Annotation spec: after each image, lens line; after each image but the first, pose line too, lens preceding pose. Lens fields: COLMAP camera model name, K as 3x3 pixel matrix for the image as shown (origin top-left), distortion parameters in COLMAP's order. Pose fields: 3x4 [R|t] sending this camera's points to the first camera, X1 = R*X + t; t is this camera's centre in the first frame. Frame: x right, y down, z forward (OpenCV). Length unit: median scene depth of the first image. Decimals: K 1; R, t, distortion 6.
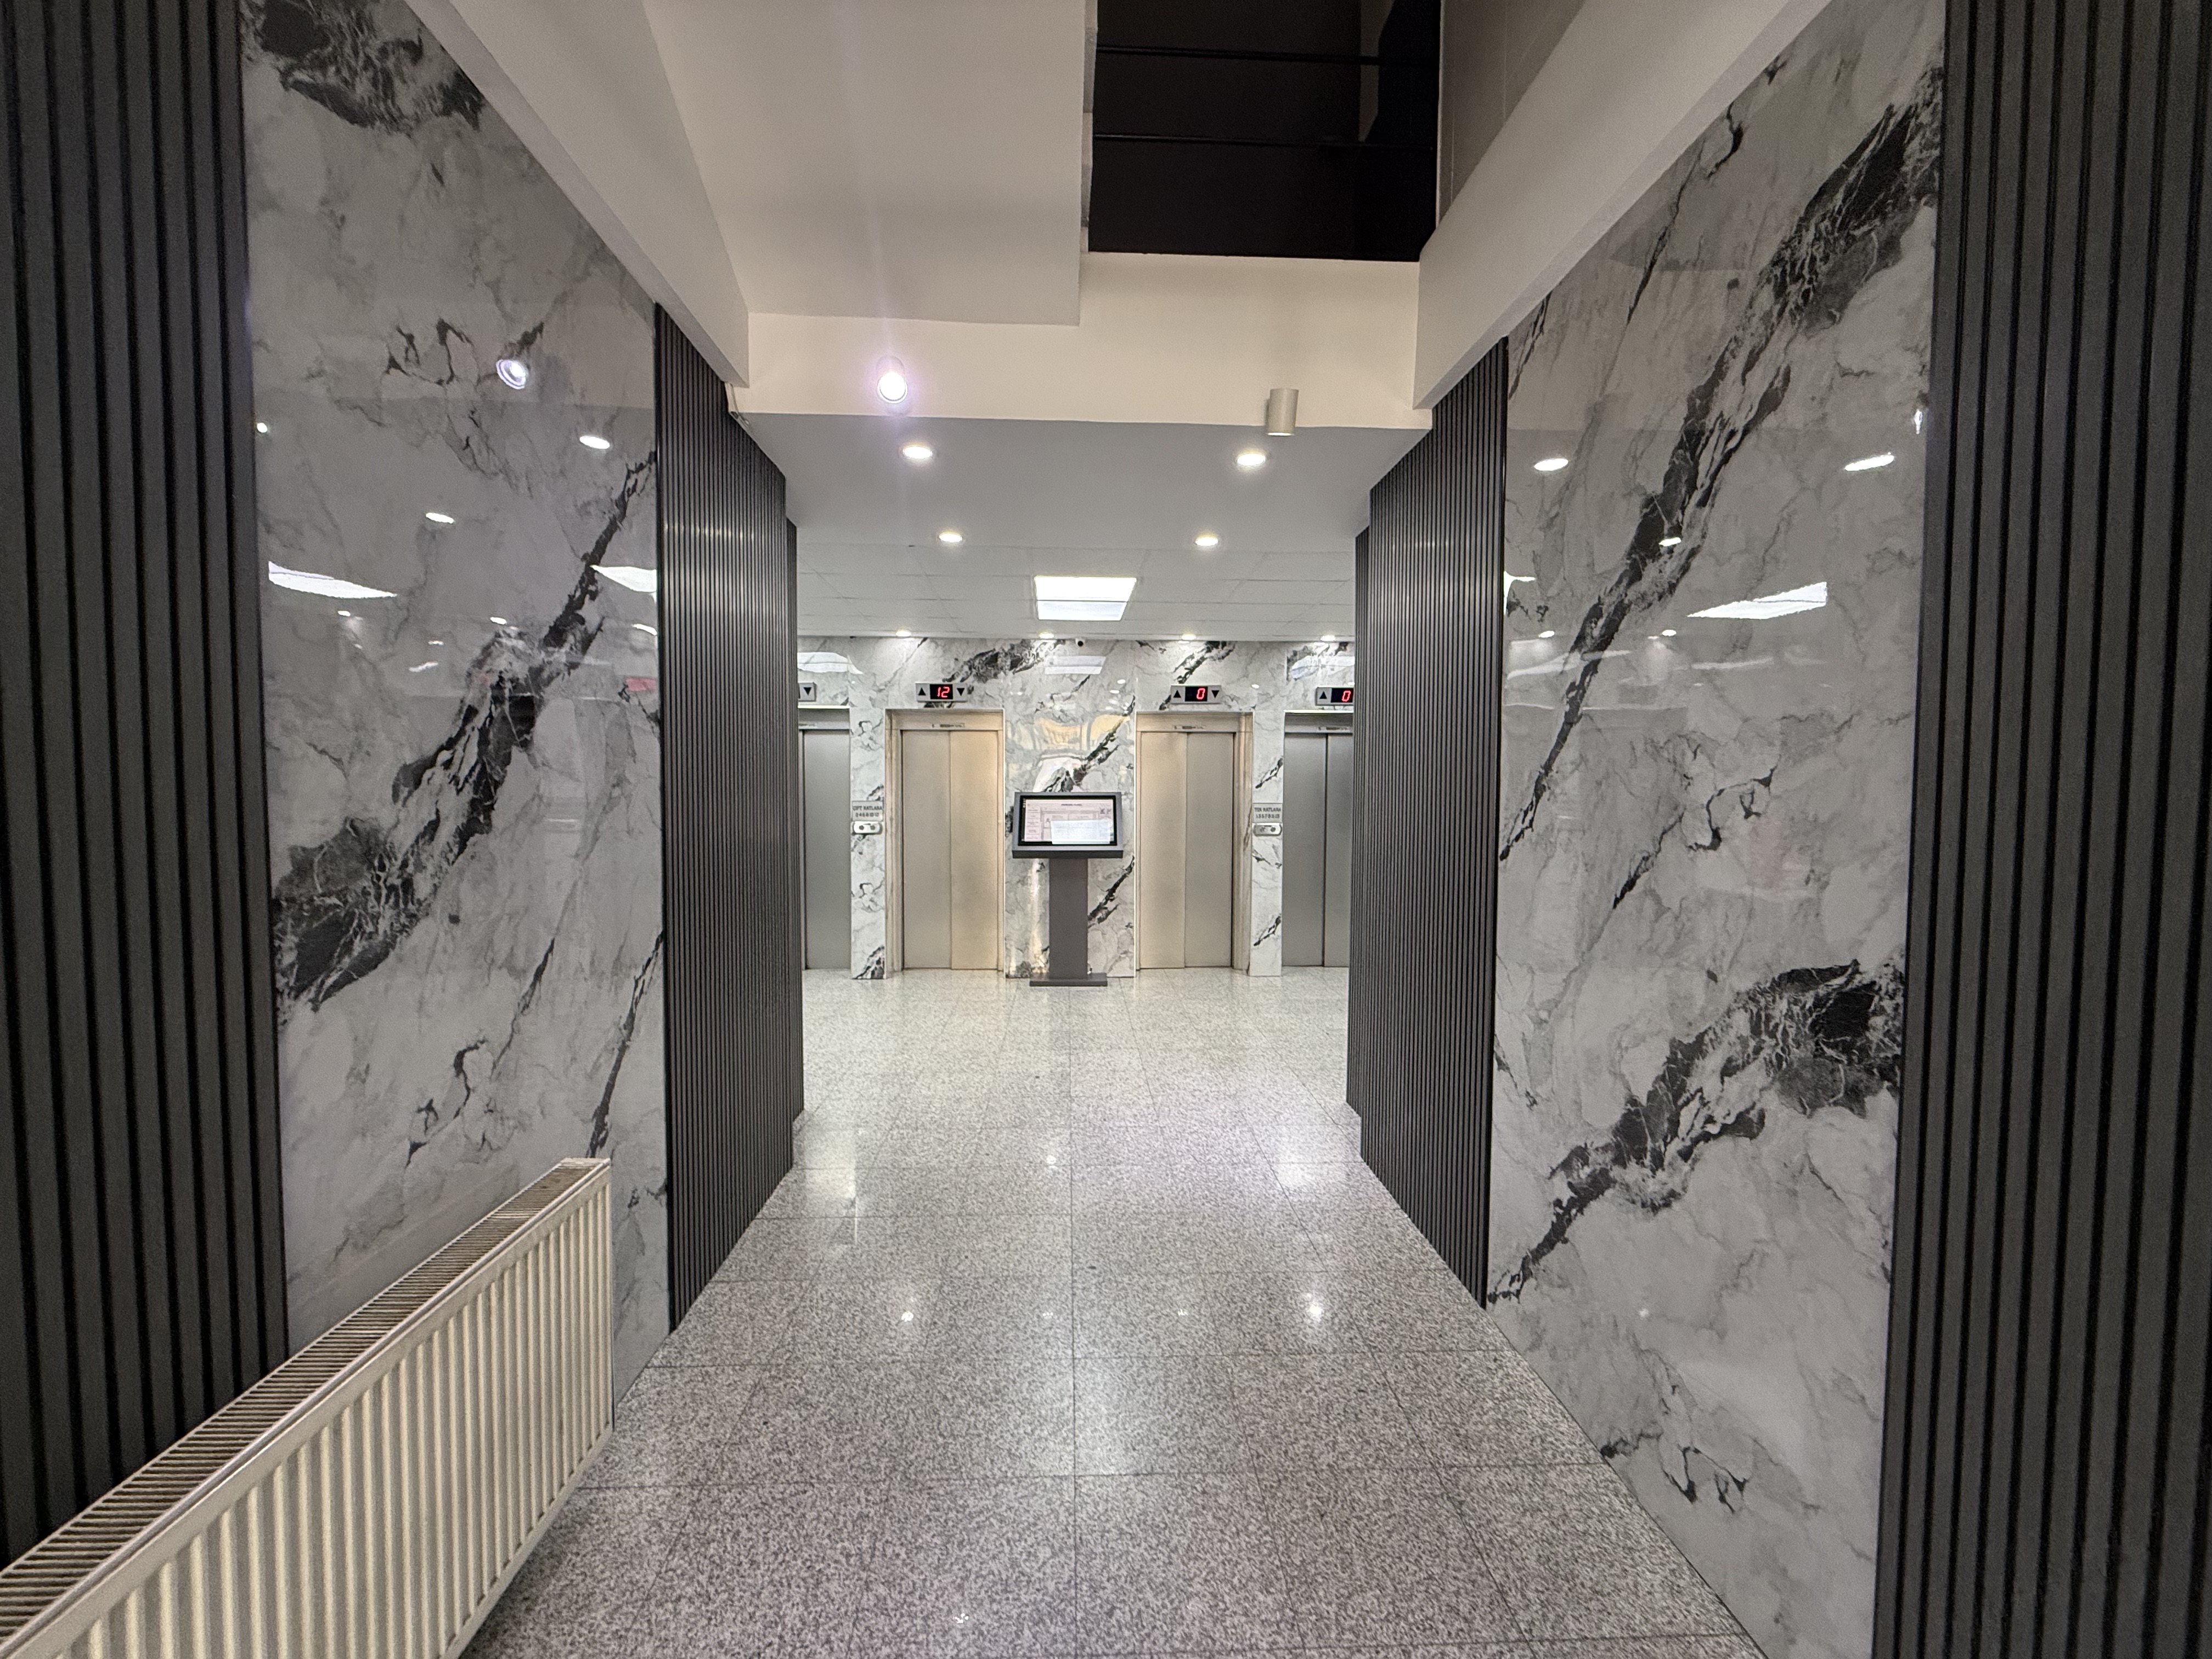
lens RADIAL K [[879.8, 0, 1094.5], [0, 879.8, 824.2], [0, 0, 1]] dist [0.000692, 0.000104]
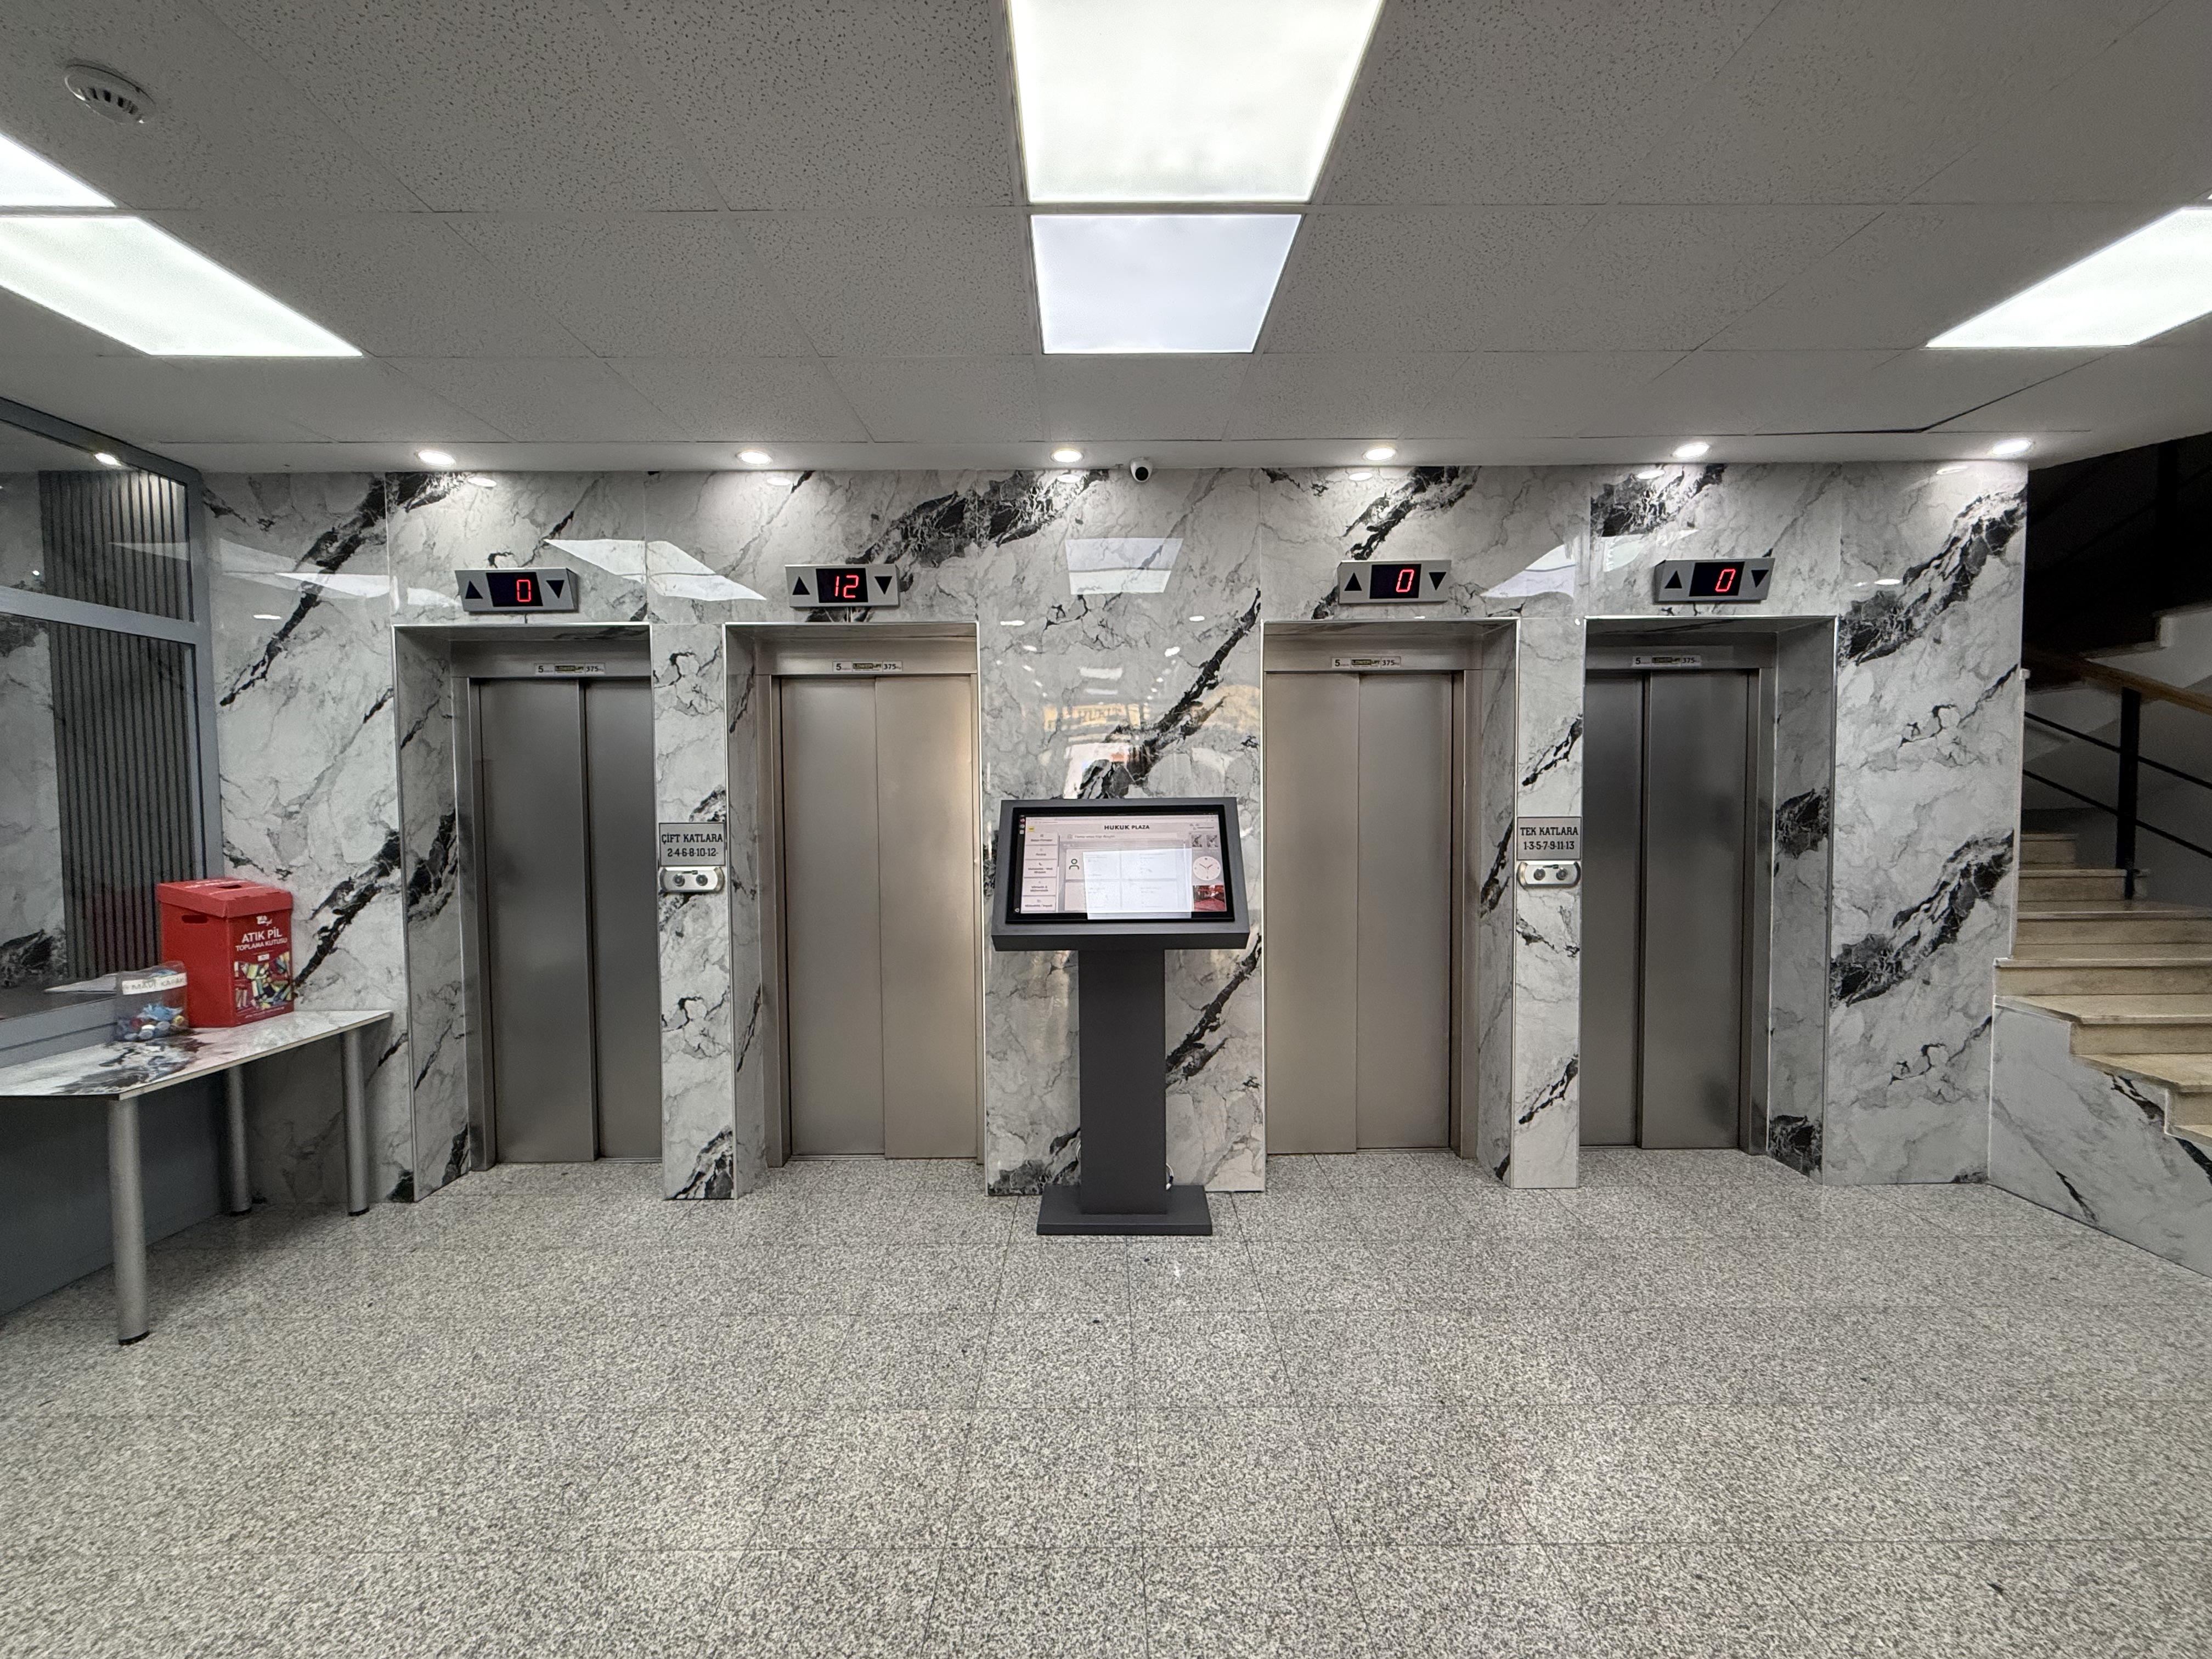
lens RADIAL K [[879.8, 0, 1111.3], [0, 879.8, 829.7], [0, 0, 1]] dist [0.000692, 0.000104]
pose [[0.999646, -0.011452, -0.024012, -0.022580], [0.011518, 0.999930, 0.002613, -0.021375], [0.023980, -0.002889, 0.999708, 0.535384]]
